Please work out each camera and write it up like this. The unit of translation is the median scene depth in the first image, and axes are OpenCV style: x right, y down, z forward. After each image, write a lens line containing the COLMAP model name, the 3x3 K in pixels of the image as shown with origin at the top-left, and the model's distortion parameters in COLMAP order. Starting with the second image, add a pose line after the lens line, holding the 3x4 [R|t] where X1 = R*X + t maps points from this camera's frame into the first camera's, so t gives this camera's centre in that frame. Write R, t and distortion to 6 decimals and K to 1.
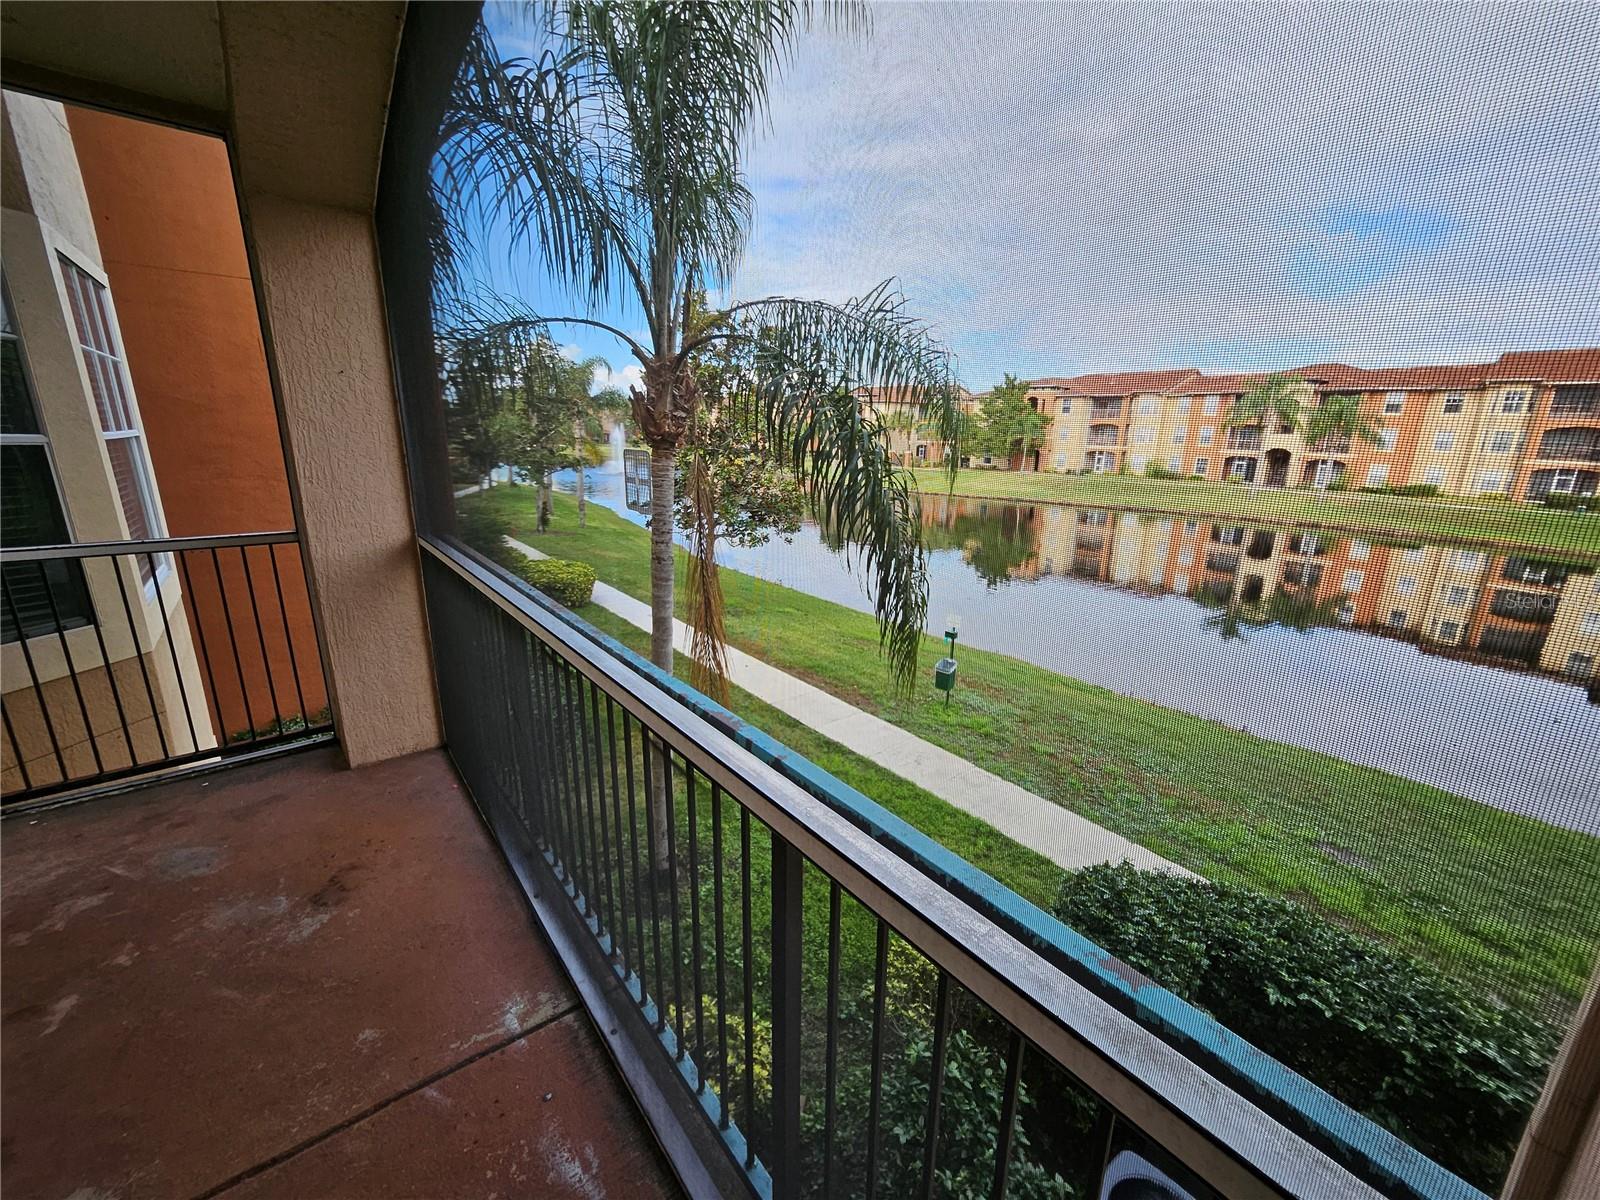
lens RADIAL K [[634.6, 0, 813.6], [0, 634.6, 595.8], [0, 0, 1]] dist [-0.006169, 0.001179]
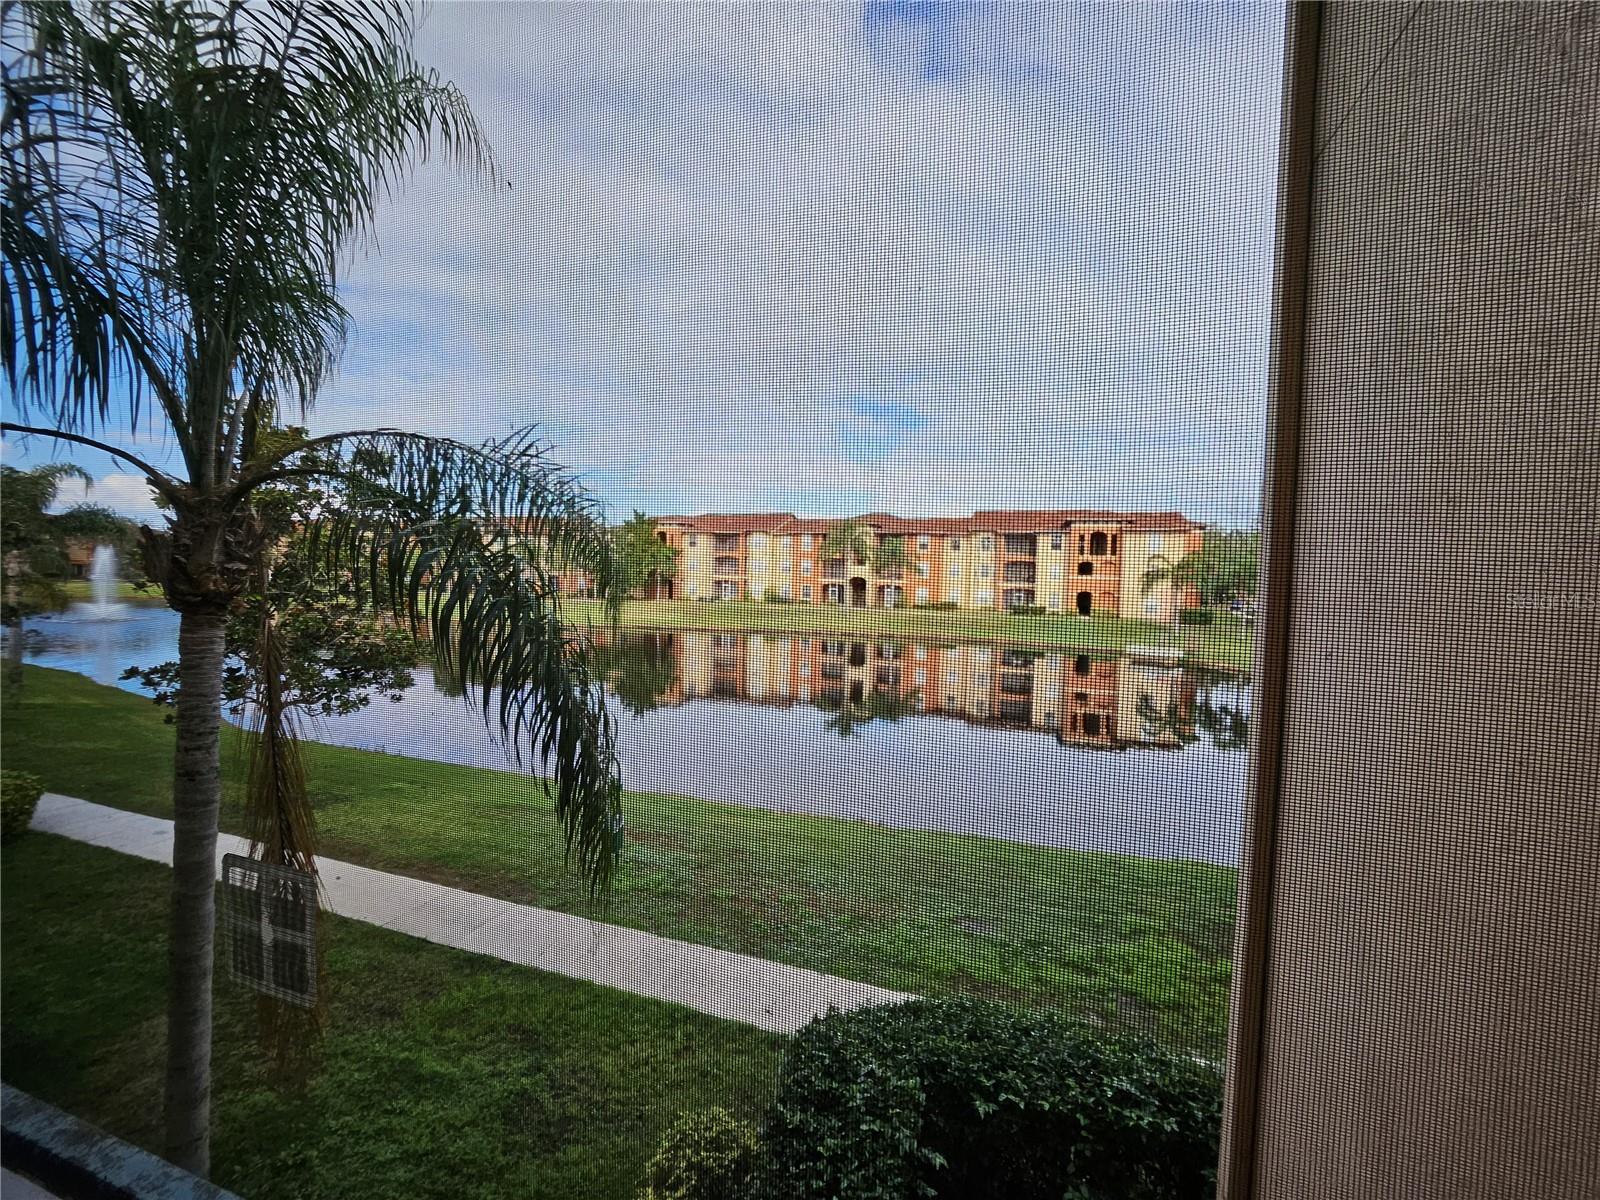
lens RADIAL K [[634.6, 0, 811.7], [0, 634.6, 599.5], [0, 0, 1]] dist [-0.006169, 0.001179]
pose [[0.850264, -0.028993, 0.525557, -0.030575], [0.129766, 0.979209, -0.155920, -0.049749], [-0.510110, 0.200773, 0.836348, 0.065830]]
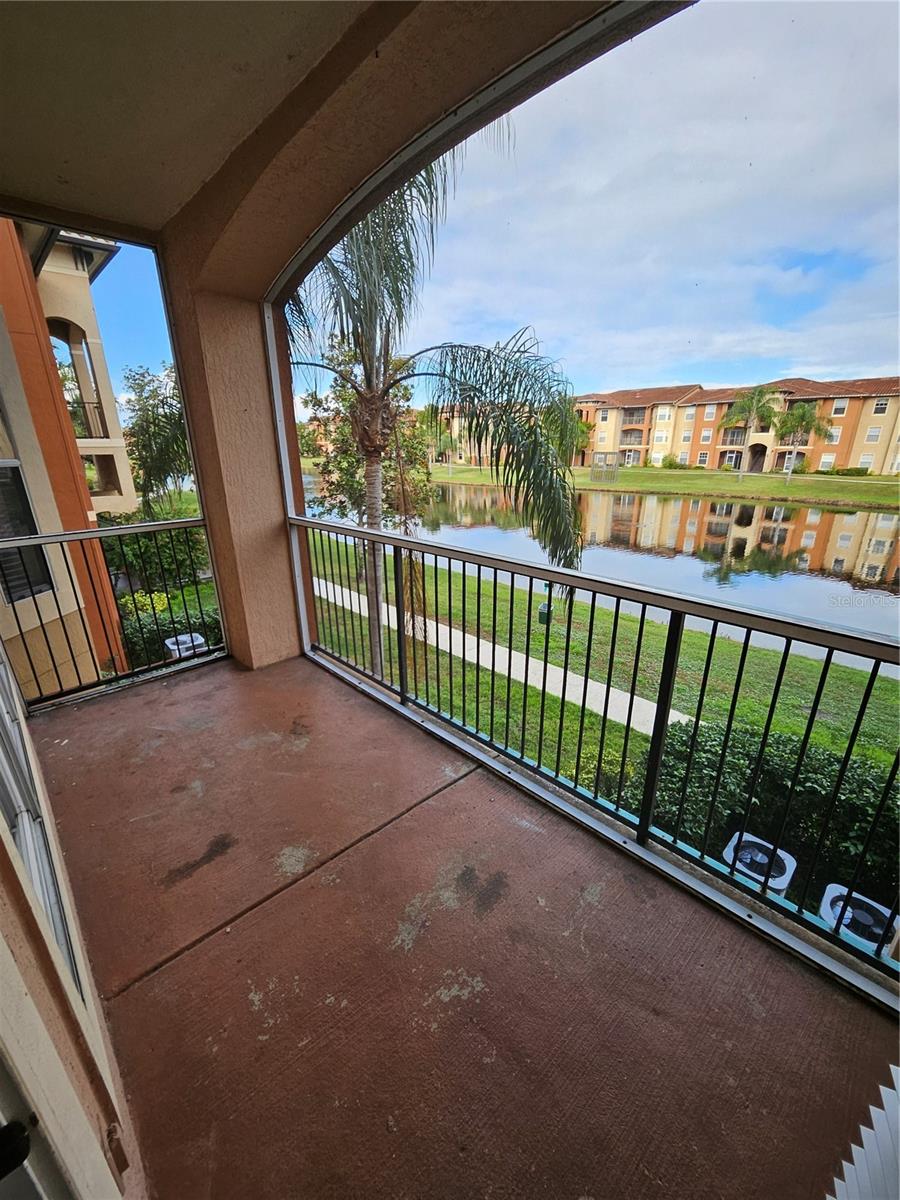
lens RADIAL K [[476.0, 0, 444.8], [0, 476.0, 611.0], [0, 0, 1]] dist [-0.006169, 0.001179]
pose [[0.997152, -0.050567, 0.055962, -0.154775], [0.045293, 0.994746, 0.091811, 0.020026], [-0.060311, -0.089015, 0.994203, -0.095014]]
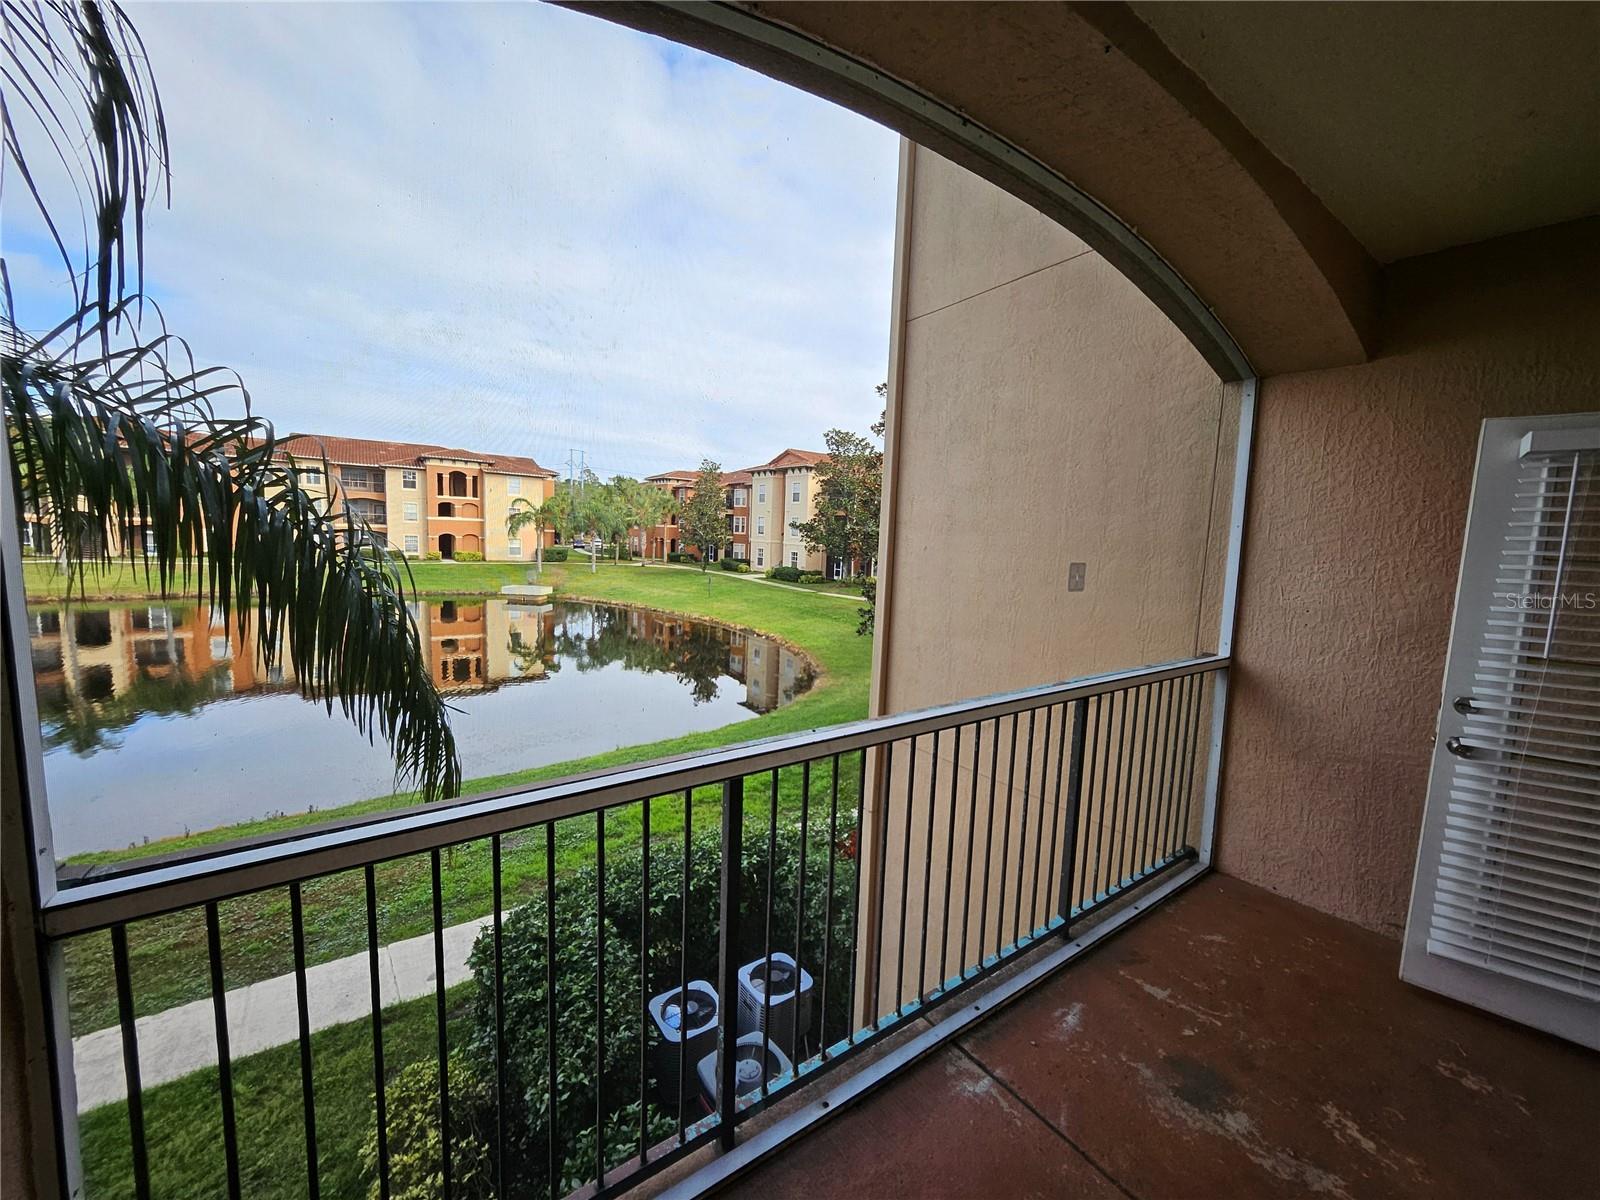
lens RADIAL K [[634.6, 0, 812.9], [0, 634.6, 602.1], [0, 0, 1]] dist [-0.006169, 0.001179]
pose [[0.055997, -0.128332, 0.990149, -0.406502], [0.213001, 0.970411, 0.113728, -0.089531], [-0.975446, 0.204534, 0.081675, 0.283946]]
